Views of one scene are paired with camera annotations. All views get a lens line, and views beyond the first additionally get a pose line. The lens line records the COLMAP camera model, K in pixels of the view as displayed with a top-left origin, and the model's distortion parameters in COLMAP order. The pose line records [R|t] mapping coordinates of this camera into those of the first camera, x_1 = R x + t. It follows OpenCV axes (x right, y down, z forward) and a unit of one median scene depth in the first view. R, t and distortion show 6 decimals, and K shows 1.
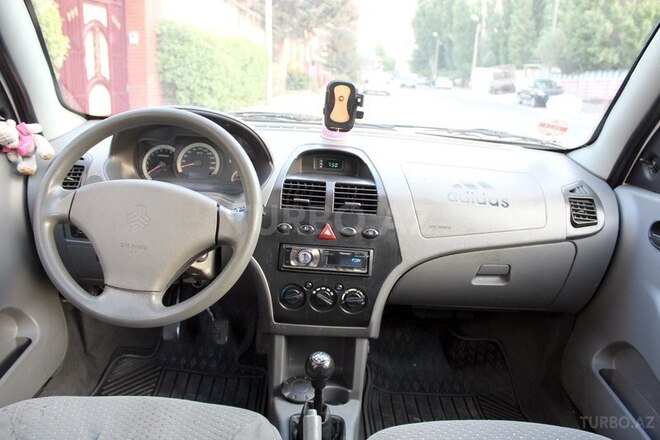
lens RADIAL K [[533.0, 0, 330.0], [0, 533.0, 220.0], [0, 0, 1]] dist [-0.064079, 0.005024]
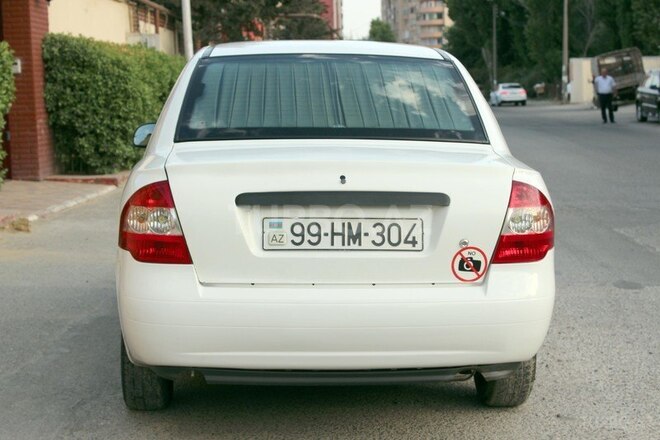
lens RADIAL K [[1523.2, 0, 330.0], [0, 1523.2, 220.0], [0, 0, 1]] dist [0.722961, 0.053436]
pose [[0.997390, -0.065219, 0.030980, -0.024738], [0.069599, 0.982613, -0.172125, 0.243528], [-0.019215, 0.173832, 0.984588, -1.022040]]
